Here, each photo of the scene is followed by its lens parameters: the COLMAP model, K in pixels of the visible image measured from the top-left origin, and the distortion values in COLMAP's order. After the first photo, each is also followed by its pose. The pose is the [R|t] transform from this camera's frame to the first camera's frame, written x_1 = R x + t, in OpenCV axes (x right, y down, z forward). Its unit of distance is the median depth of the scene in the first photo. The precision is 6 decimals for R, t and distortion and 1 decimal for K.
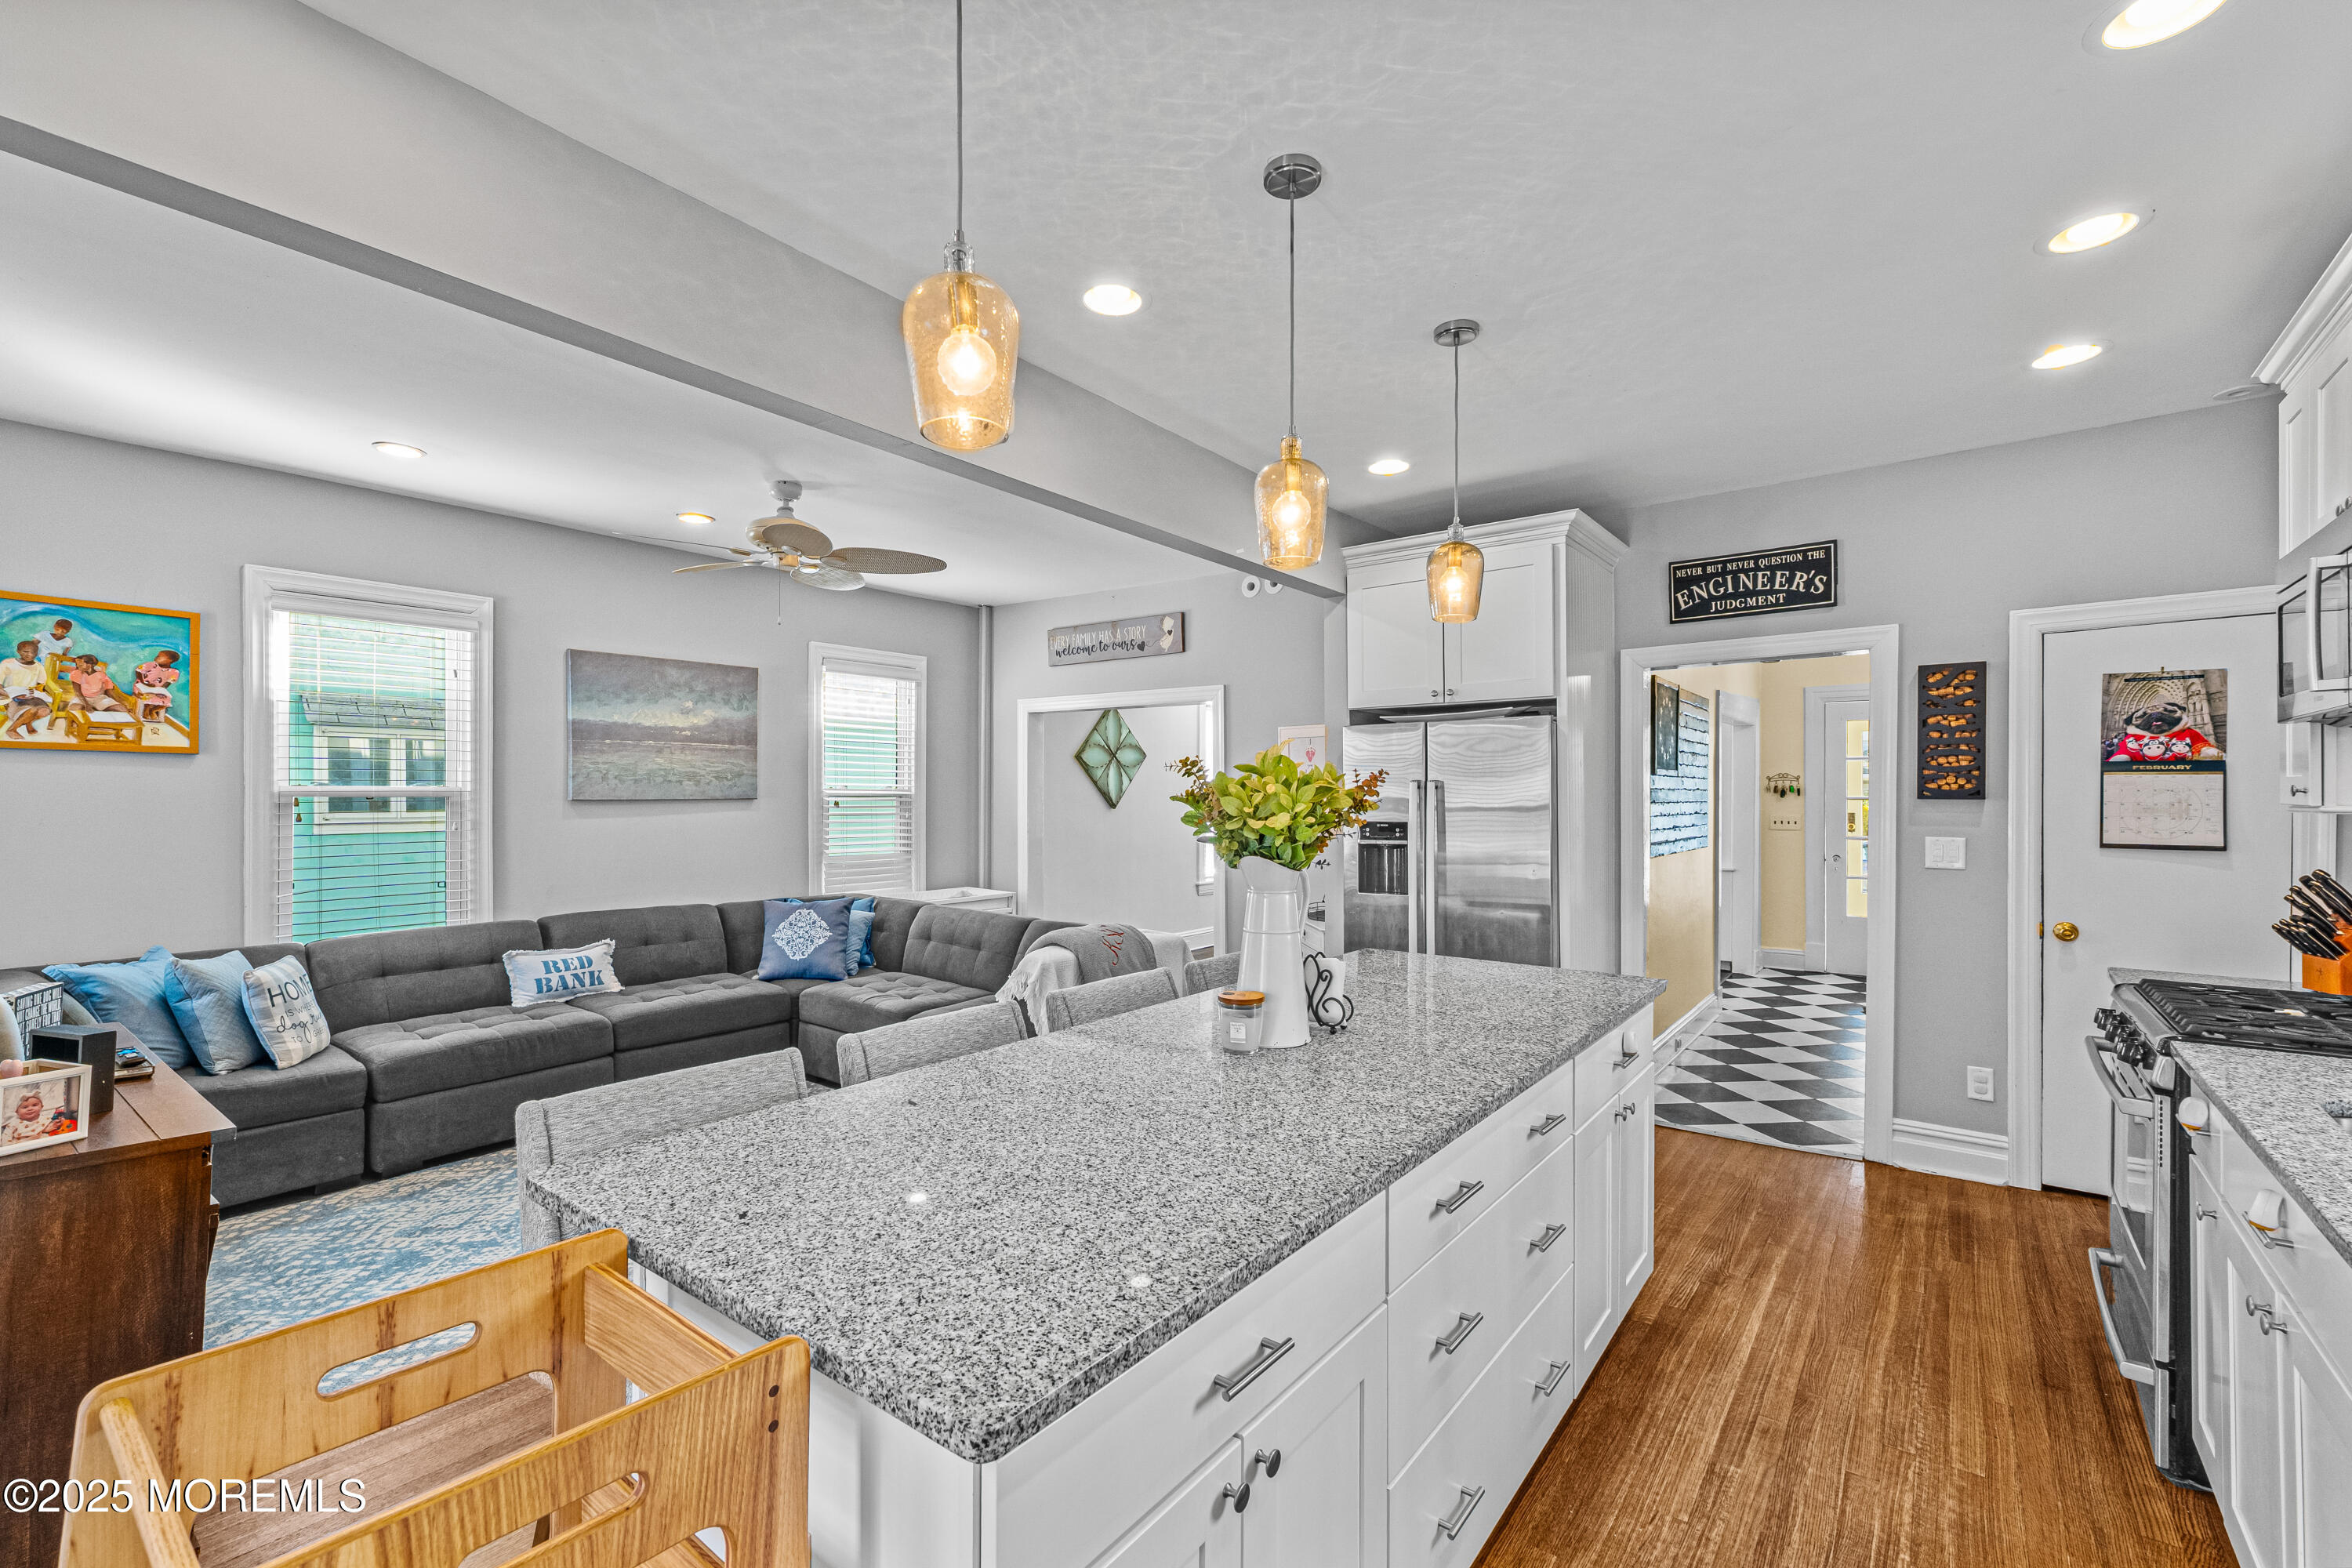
lens RADIAL K [[1007.4, 0, 1163.8], [0, 1007.4, 797.9], [0, 0, 1]] dist [-0.000854, 0.003766]
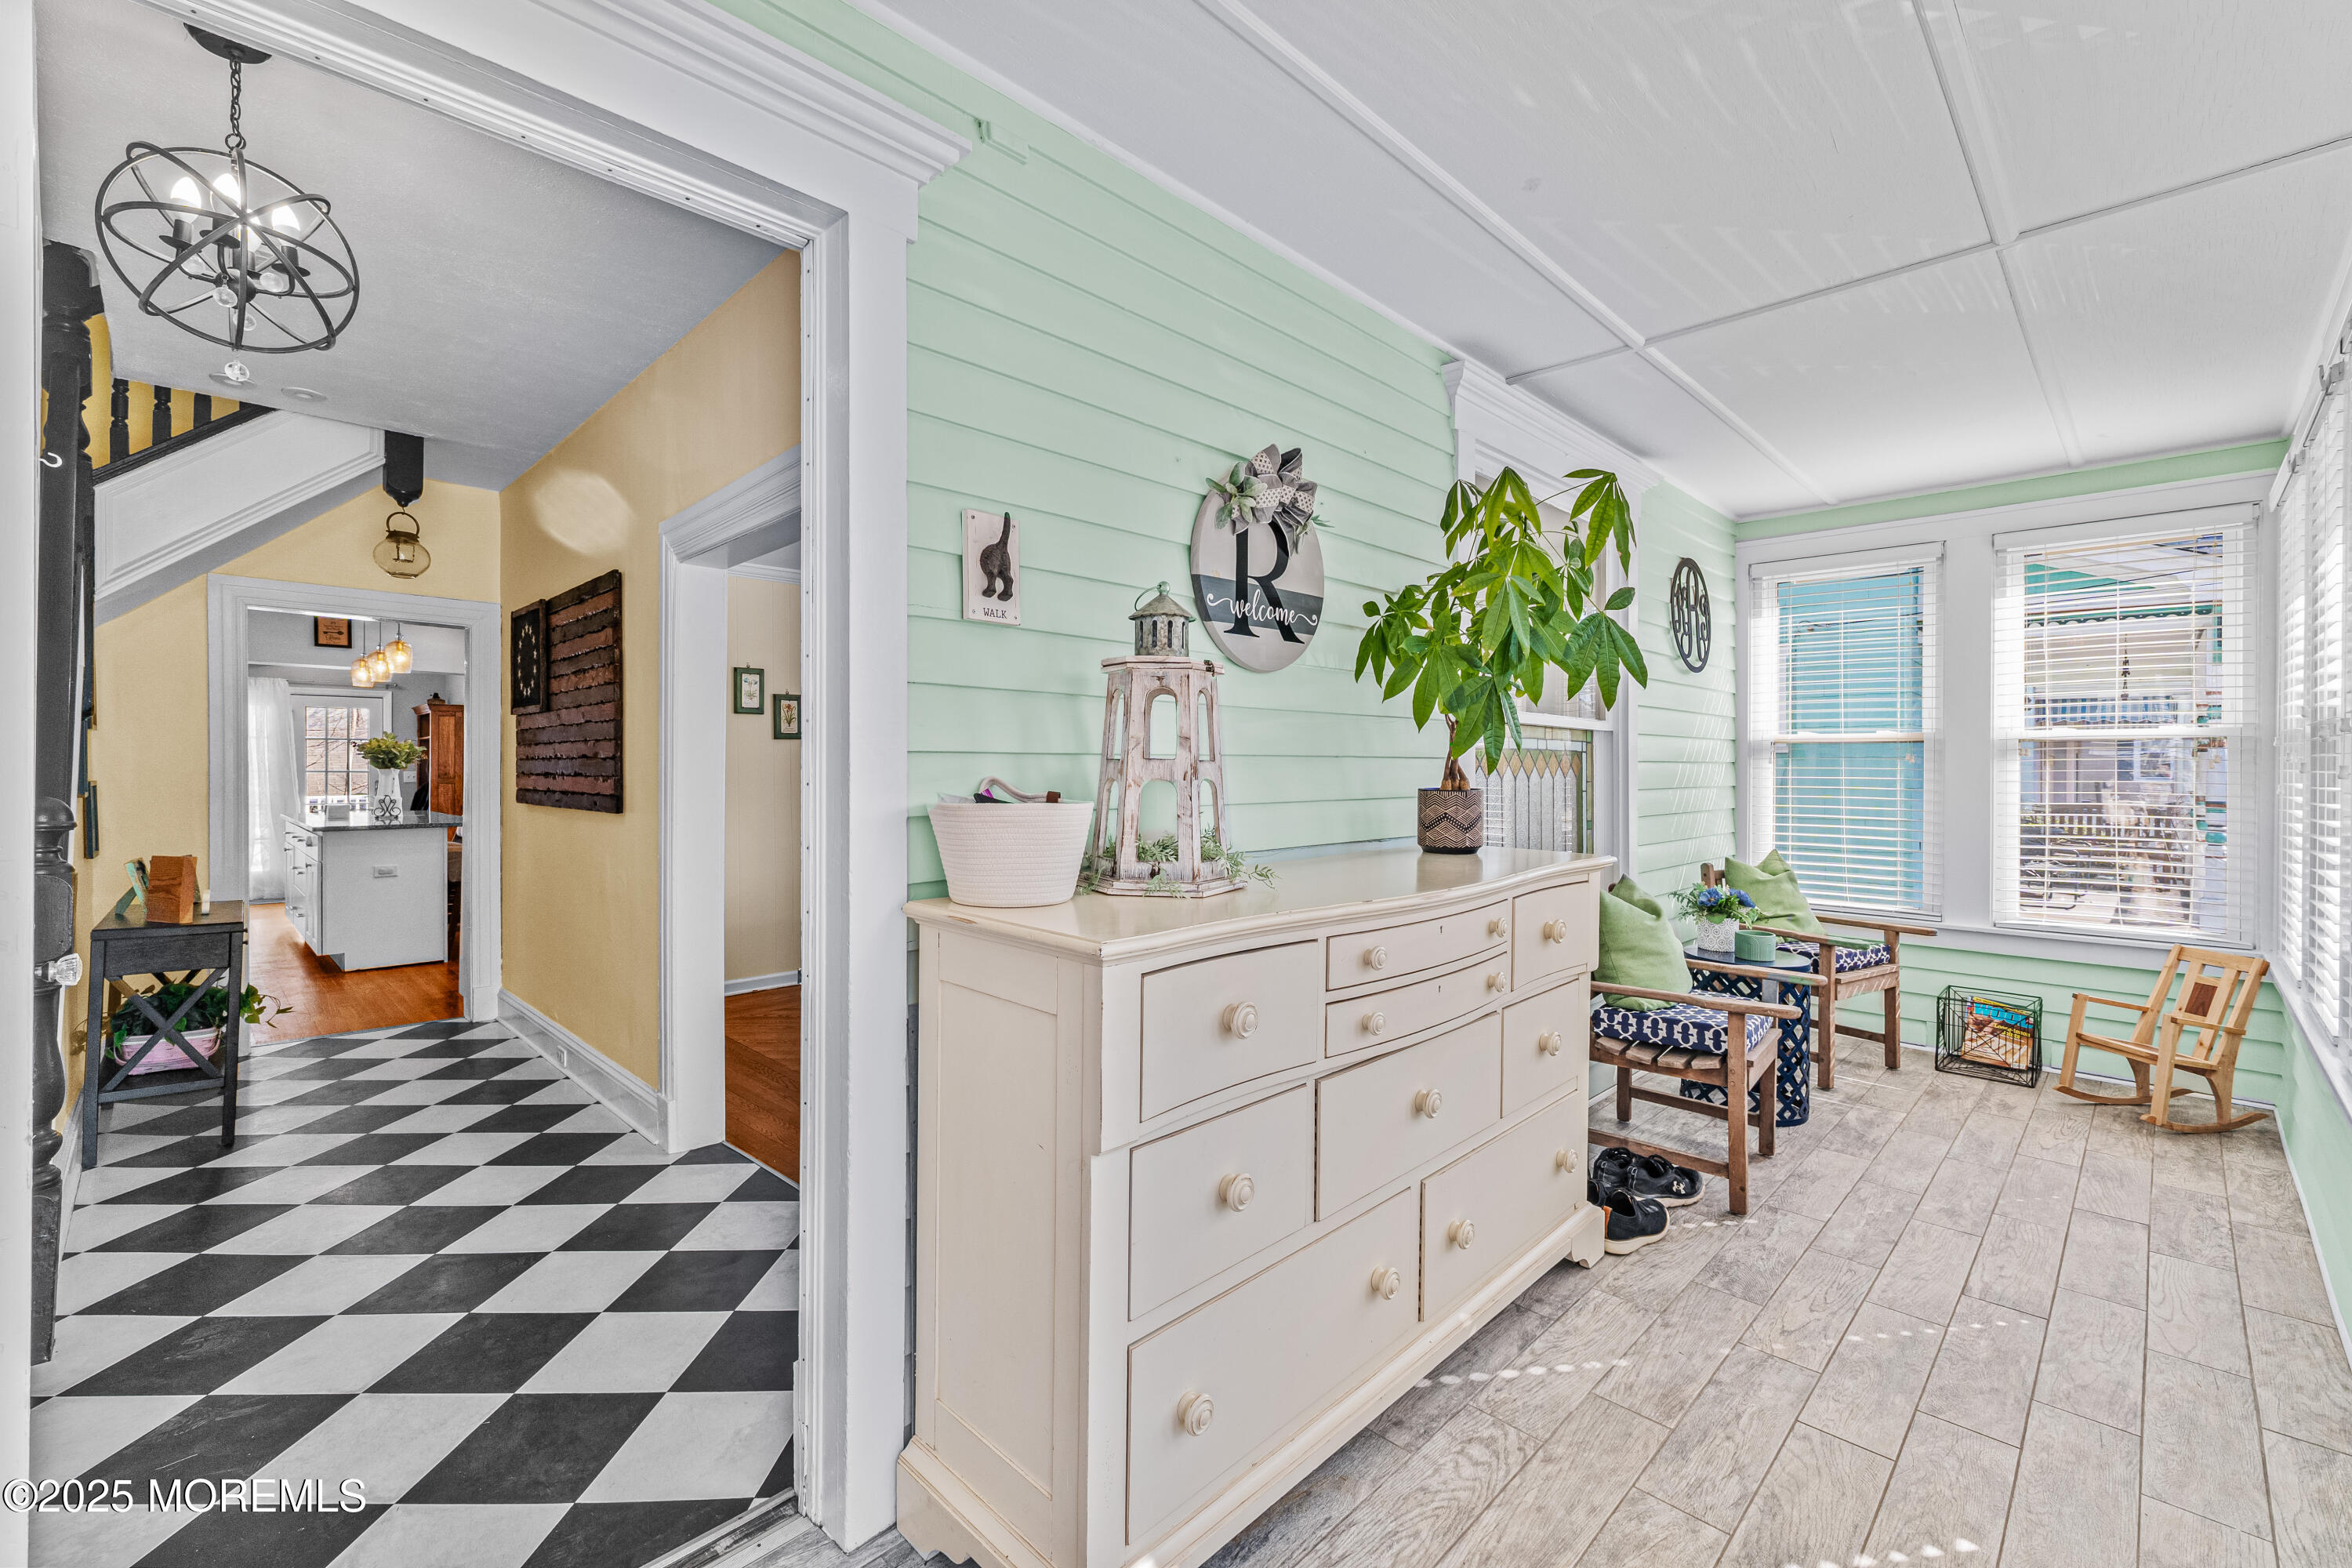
lens RADIAL K [[999.6, 0, 1179.5], [0, 999.6, 776.0], [0, 0, 1]] dist [0.003148, 0.000663]
pose [[-0.121986, 0.004208, -0.992523, 1.667121], [-0.005640, 0.999972, 0.004933, 0.033172], [0.992516, 0.006199, -0.121958, 2.145709]]
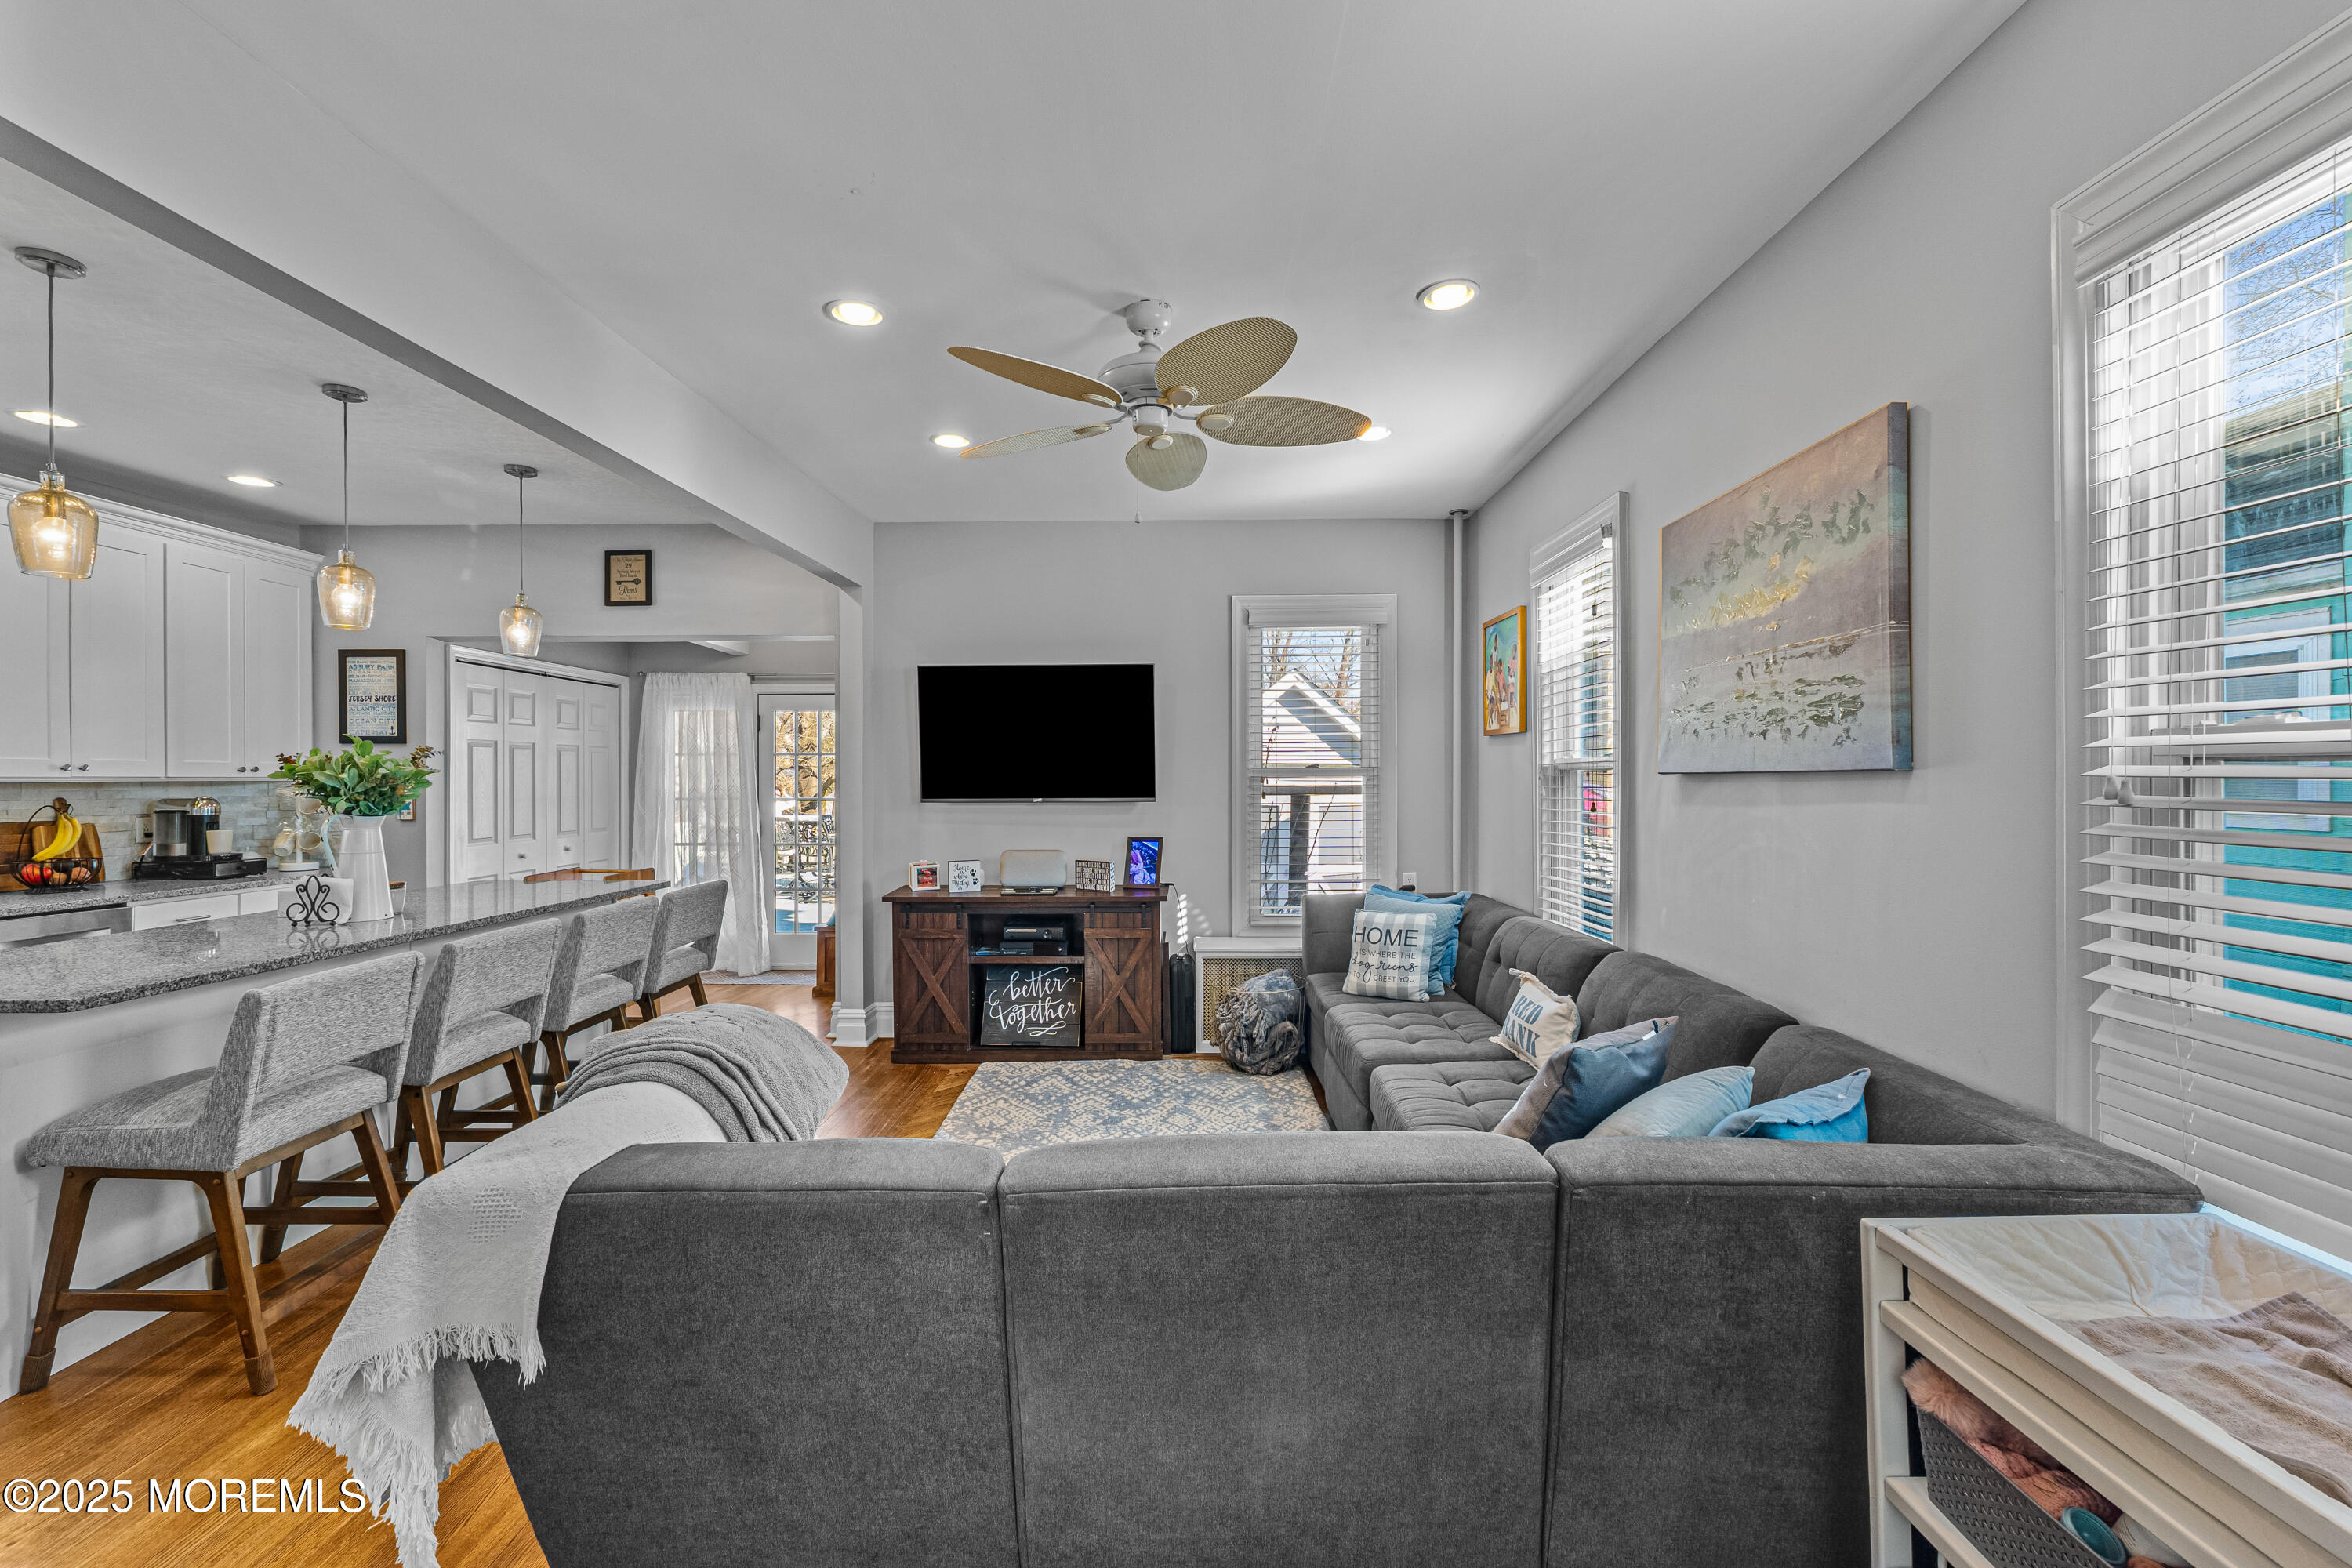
lens RADIAL K [[999.6, 0, 1179.5], [0, 999.6, 776.0], [0, 0, 1]] dist [0.003148, 0.000663]
pose [[-0.796604, 0.000926, -0.604501, 0.017033], [0.000486, 0.999999, 0.000891, 0.003993], [0.604502, 0.000416, -0.796604, 1.595580]]
